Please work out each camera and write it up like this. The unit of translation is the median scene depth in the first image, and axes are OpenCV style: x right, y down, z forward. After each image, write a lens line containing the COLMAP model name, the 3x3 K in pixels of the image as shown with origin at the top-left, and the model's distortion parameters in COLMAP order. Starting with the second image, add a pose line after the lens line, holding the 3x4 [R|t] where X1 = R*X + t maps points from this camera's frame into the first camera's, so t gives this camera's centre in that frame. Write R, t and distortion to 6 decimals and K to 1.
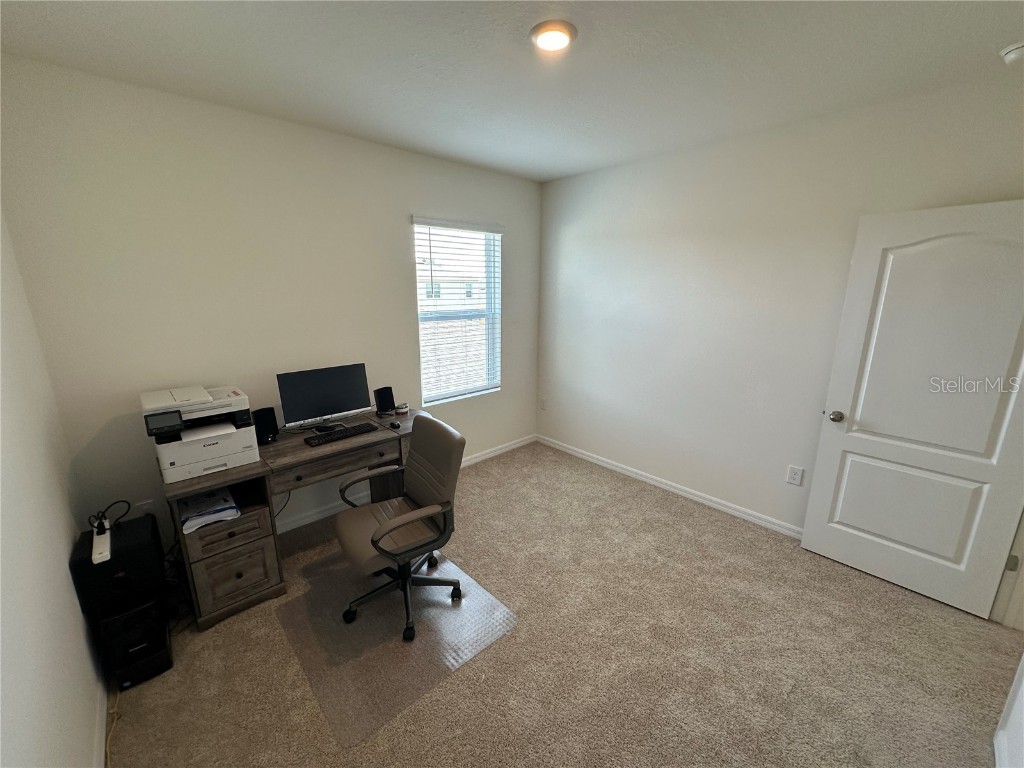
lens RADIAL K [[410.6, 0, 512.6], [0, 410.6, 385.1], [0, 0, 1]] dist [0.002324, 0.000213]
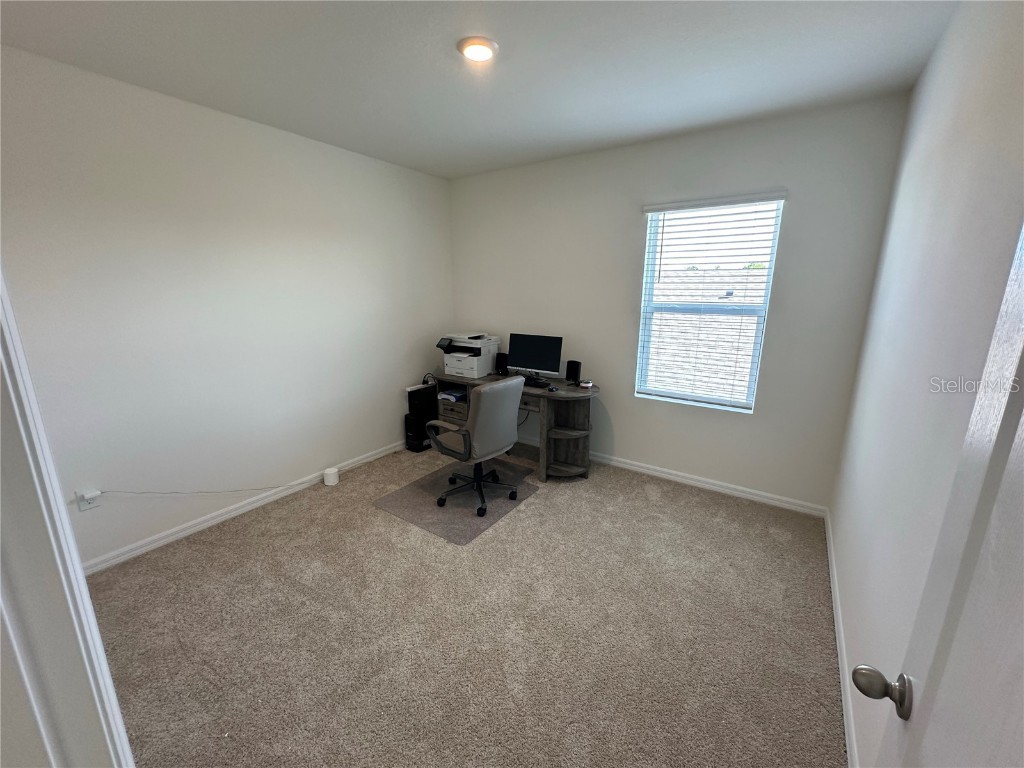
lens RADIAL K [[410.6, 0, 510.3], [0, 410.6, 383.7], [0, 0, 1]] dist [0.002324, 0.000213]
pose [[0.215931, 0.223707, -0.950436, 0.726714], [-0.229393, 0.957778, 0.173319, -0.086353], [0.949080, 0.180599, 0.258131, 0.485677]]
